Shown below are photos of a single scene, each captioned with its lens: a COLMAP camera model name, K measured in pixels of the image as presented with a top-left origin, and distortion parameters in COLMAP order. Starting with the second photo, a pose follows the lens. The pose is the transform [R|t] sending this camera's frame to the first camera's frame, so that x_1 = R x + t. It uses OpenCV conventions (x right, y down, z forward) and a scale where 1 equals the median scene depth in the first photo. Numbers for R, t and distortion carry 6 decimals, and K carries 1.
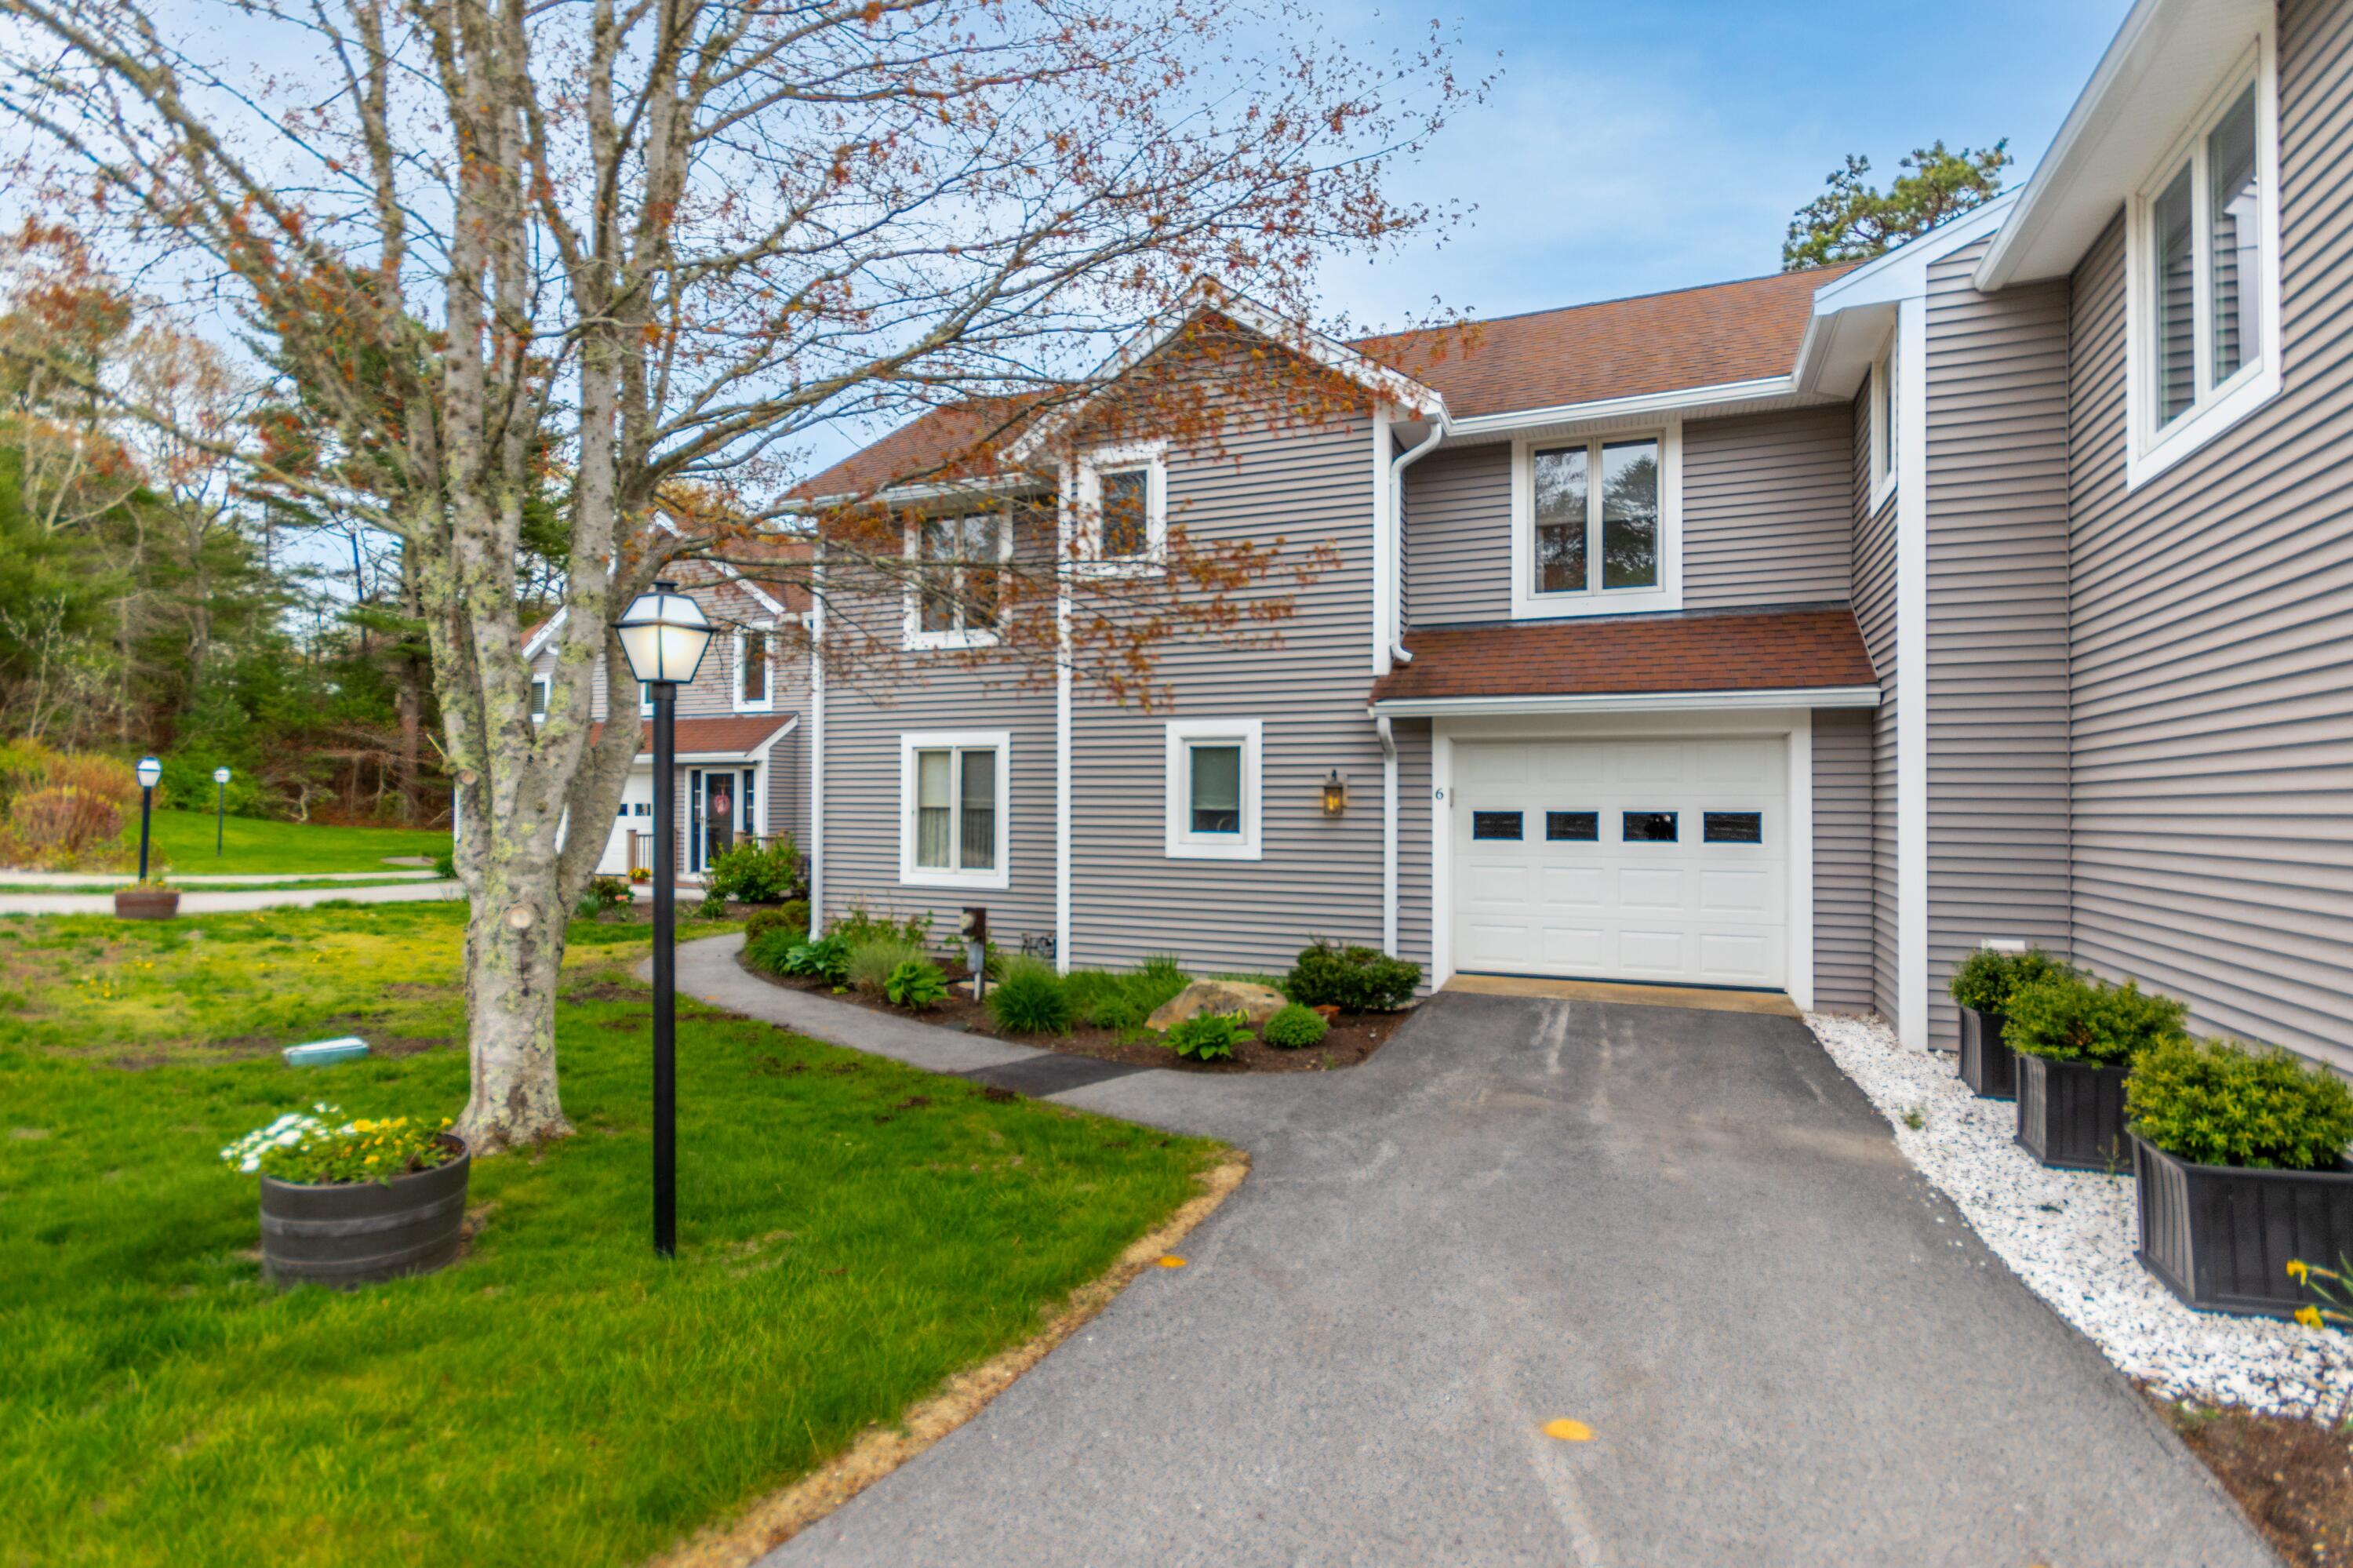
lens RADIAL K [[1085.7, 0, 1139.3], [0, 1085.7, 794.0], [0, 0, 1]] dist [0.001535, 0.000430]
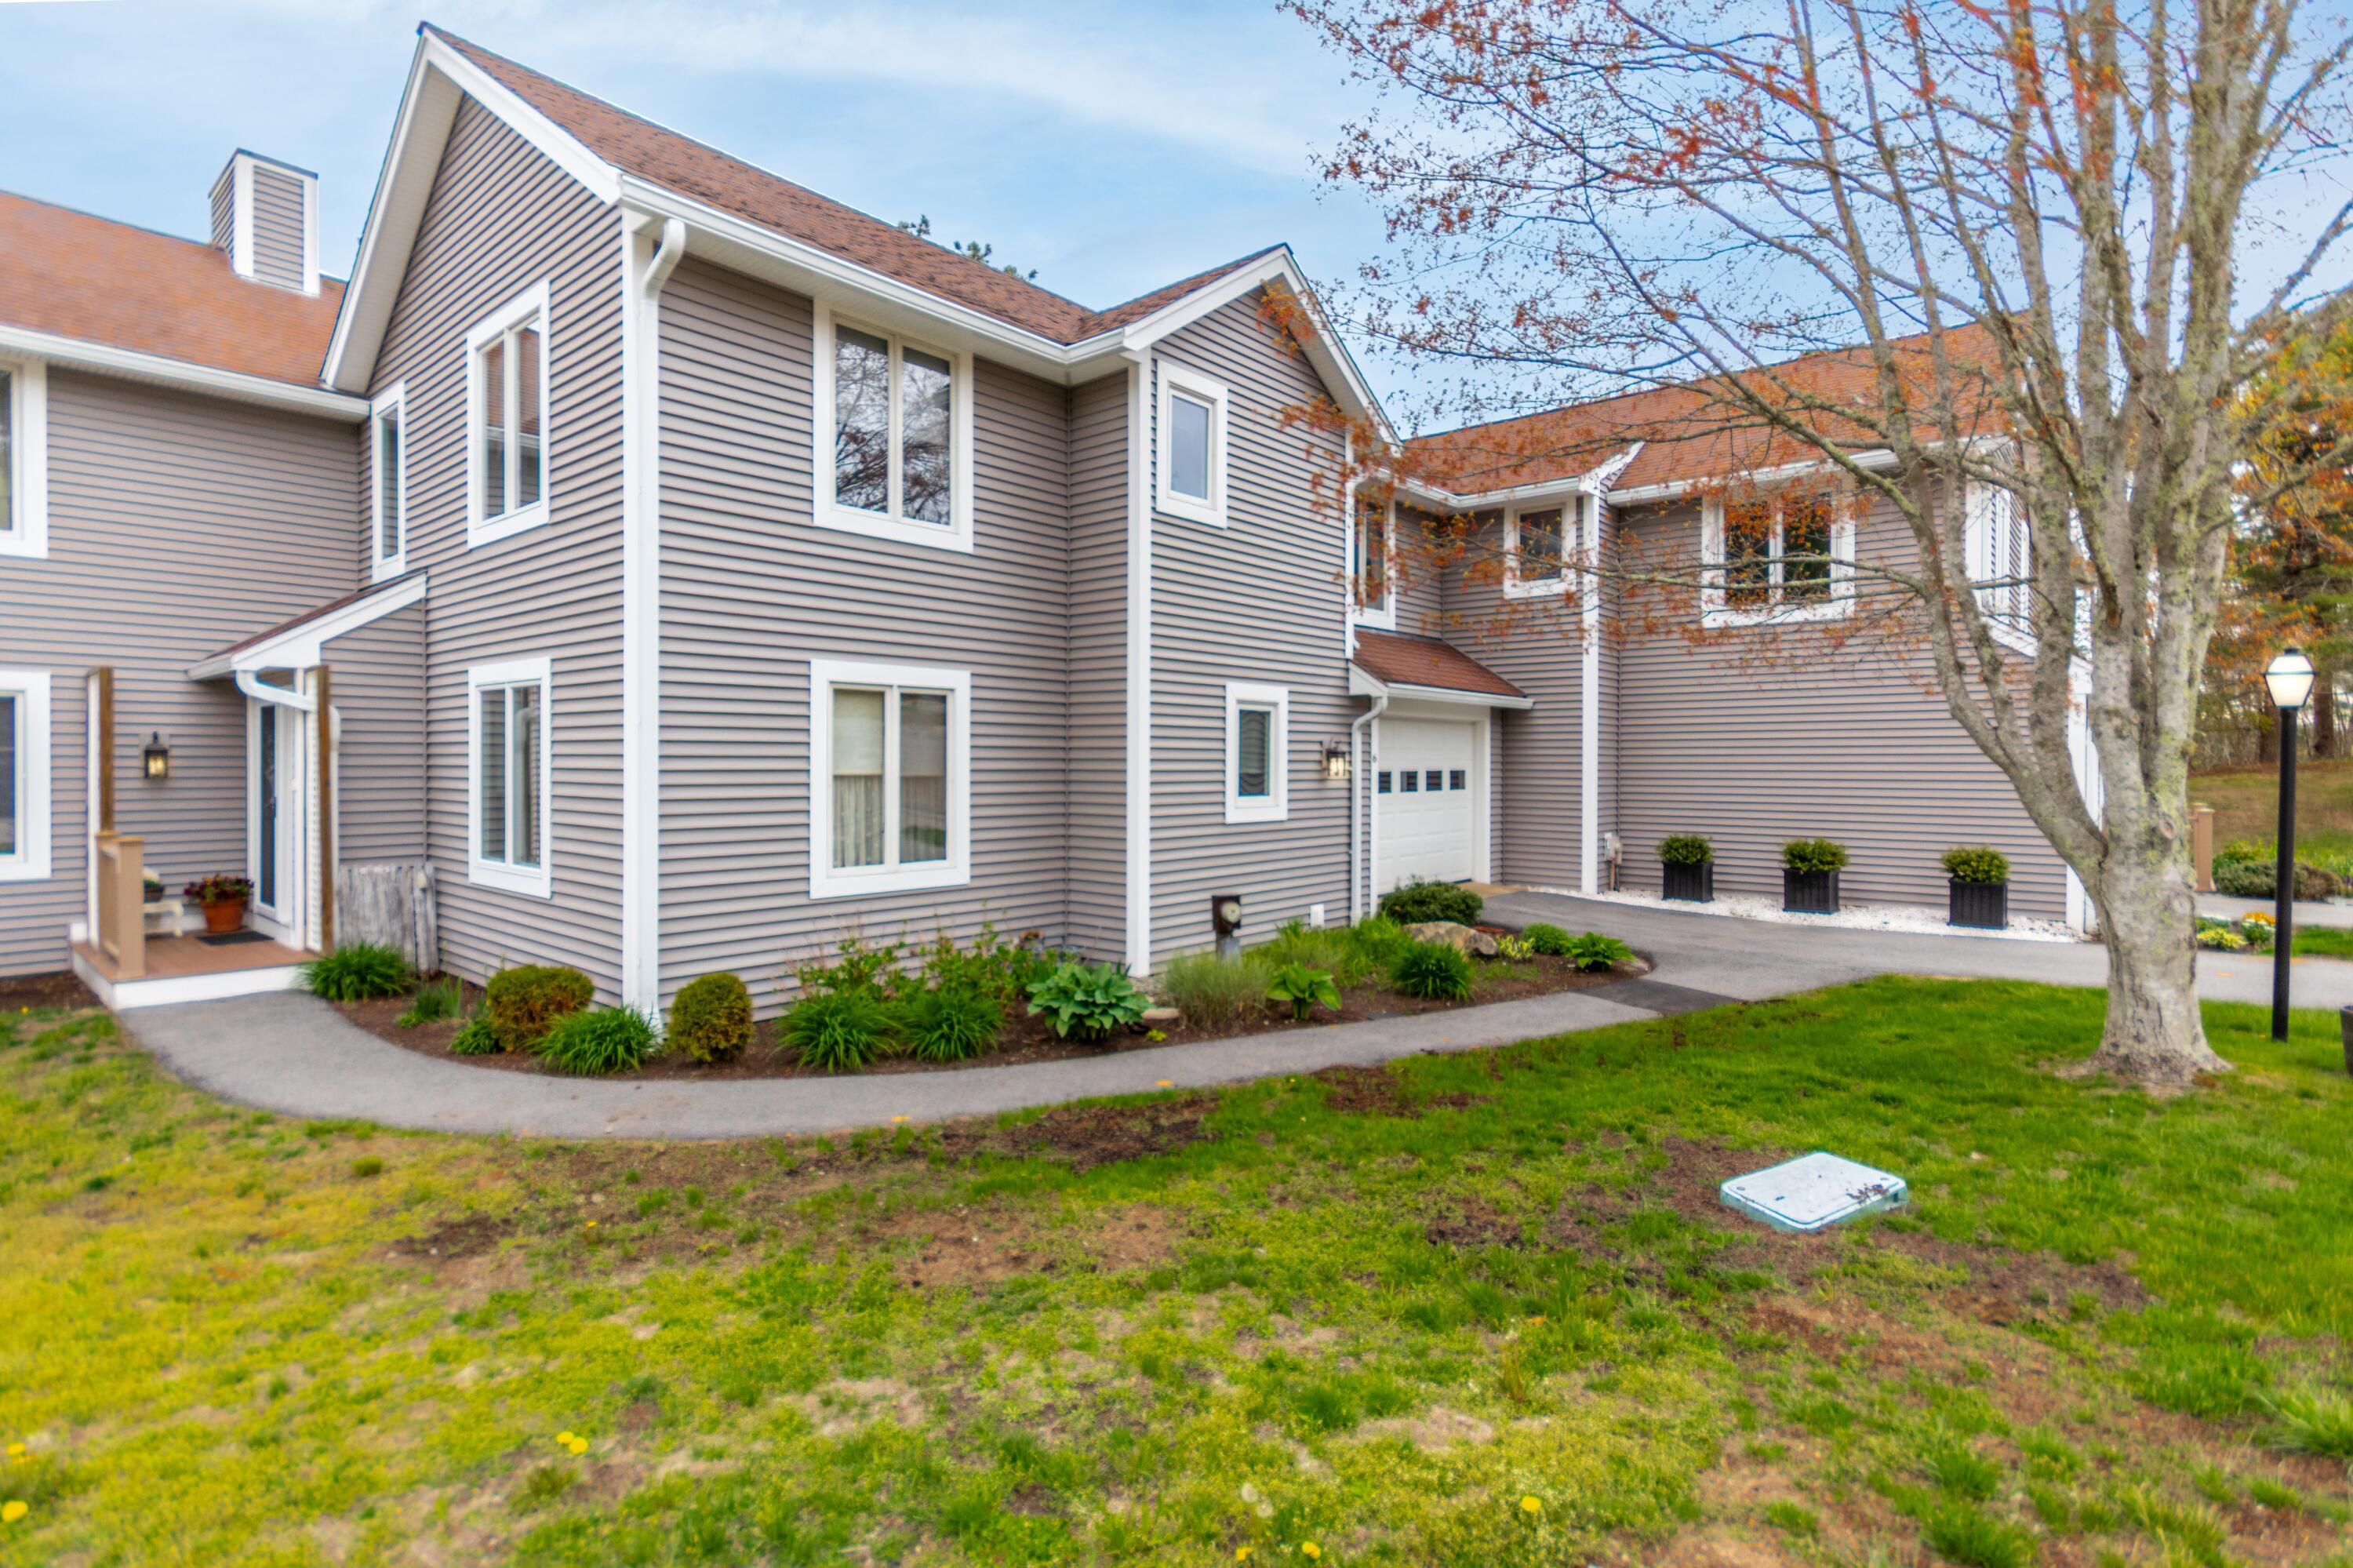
lens RADIAL K [[1121.3, 0, 1159.8], [0, 1121.3, 769.6], [0, 0, 1]] dist [0.000750, -0.000193]
pose [[0.325152, -0.007700, 0.945631, -0.789852], [-0.004713, 0.999941, 0.009763, 0.001378], [-0.945650, -0.007632, 0.325096, 0.621993]]
